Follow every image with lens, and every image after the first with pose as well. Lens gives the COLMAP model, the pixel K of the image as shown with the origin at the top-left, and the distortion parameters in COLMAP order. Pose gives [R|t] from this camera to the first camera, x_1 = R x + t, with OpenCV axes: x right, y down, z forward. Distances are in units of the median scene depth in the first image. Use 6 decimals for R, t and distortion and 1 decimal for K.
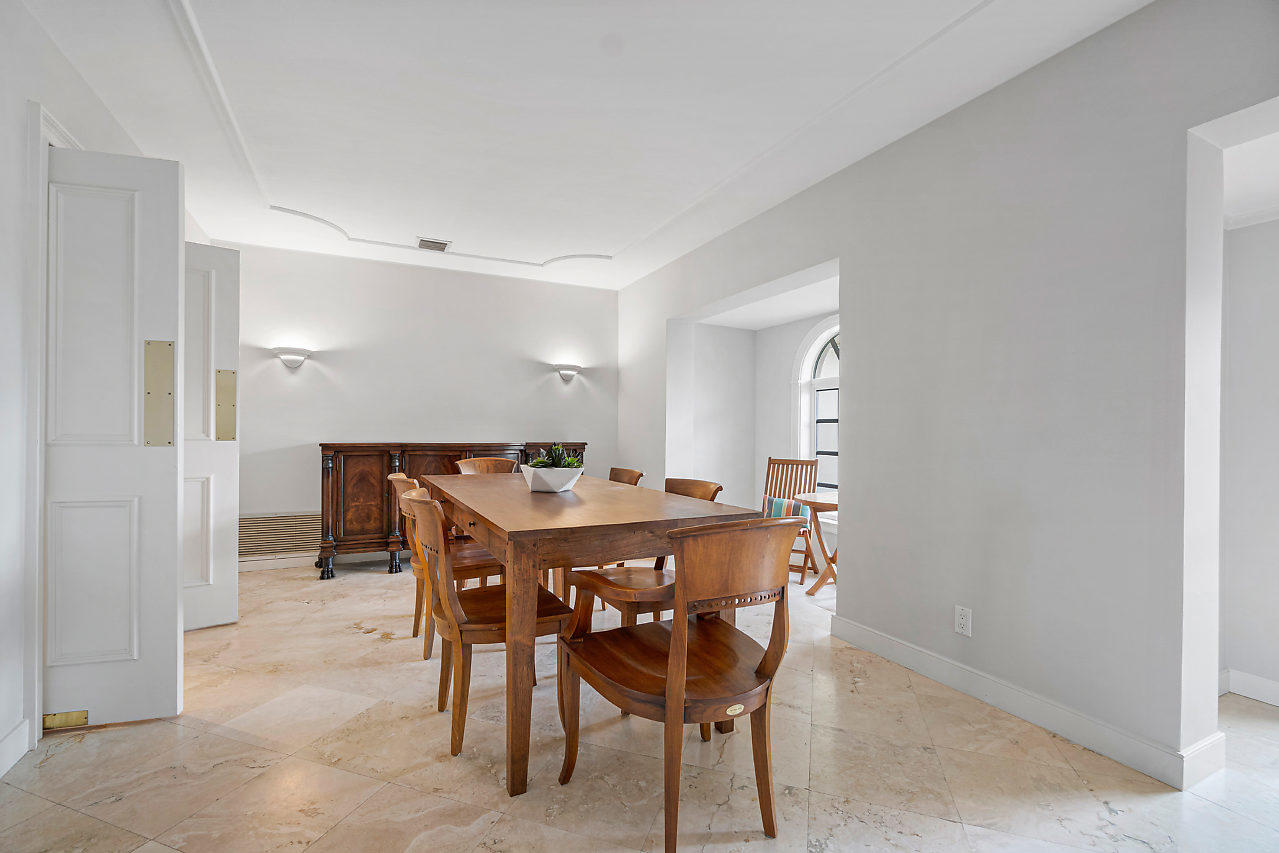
lens RADIAL K [[564.0, 0, 617.5], [0, 564.0, 426.8], [0, 0, 1]] dist [-0.004603, 0.001688]
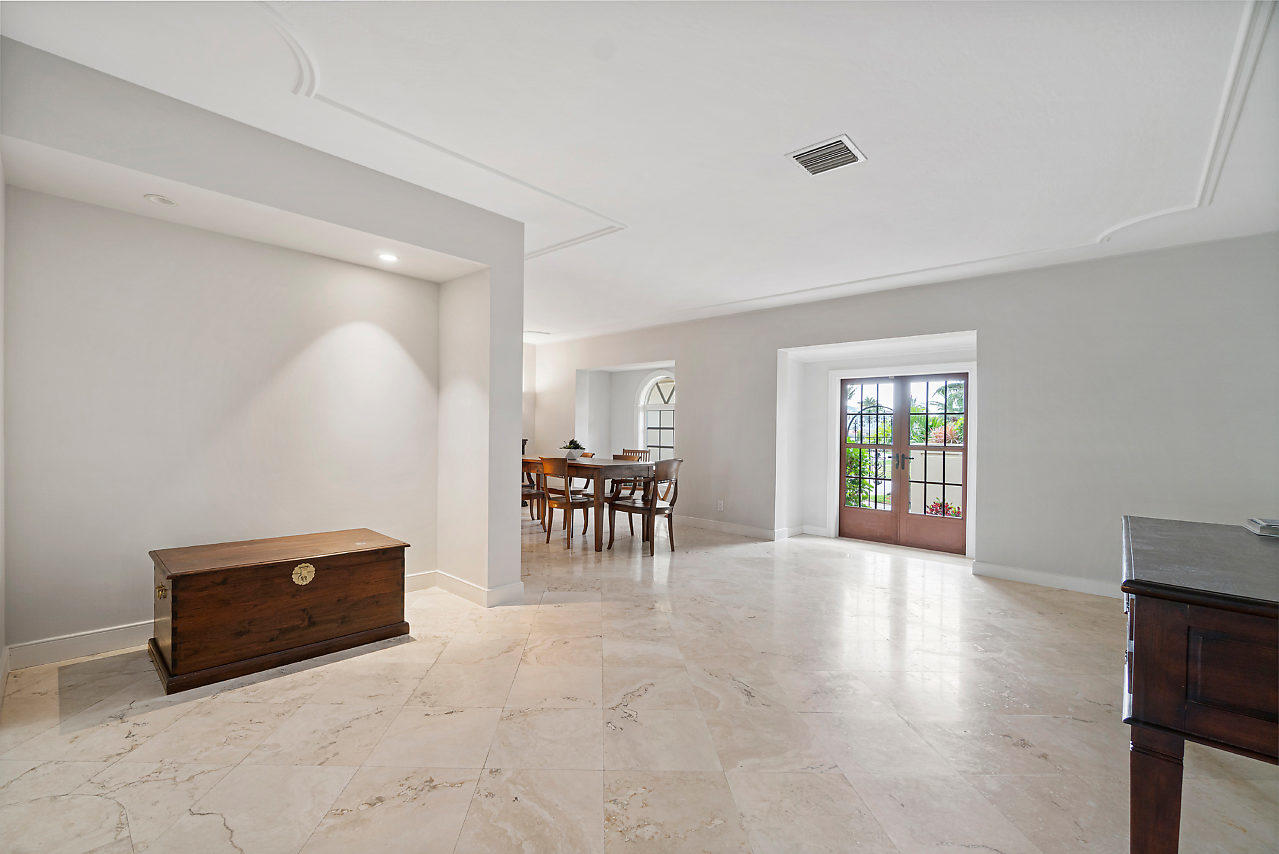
lens RADIAL K [[564.0, 0, 628.2], [0, 564.0, 426.5], [0, 0, 1]] dist [-0.004603, 0.001688]
pose [[0.922633, 0.011013, 0.385521, -0.437395], [-0.010616, 0.999939, -0.003158, -0.010219], [-0.385532, -0.001179, 0.922694, -0.690799]]
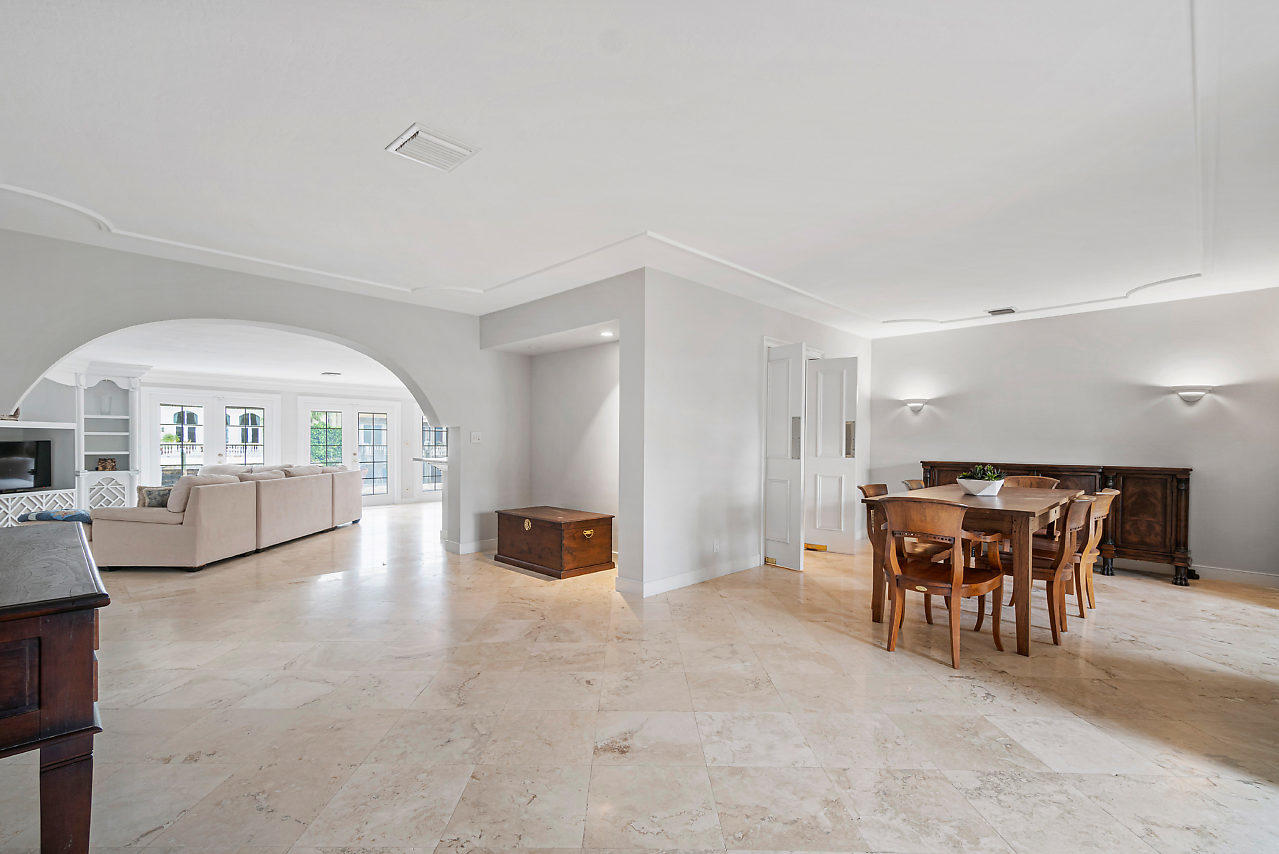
lens RADIAL K [[564.0, 0, 642.2], [0, 564.0, 441.0], [0, 0, 1]] dist [-0.004603, 0.001688]
pose [[0.359642, -0.006169, -0.933070, 0.570815], [0.001365, 0.999981, -0.006085, -0.015635], [0.933089, 0.000915, 0.359643, -0.237186]]
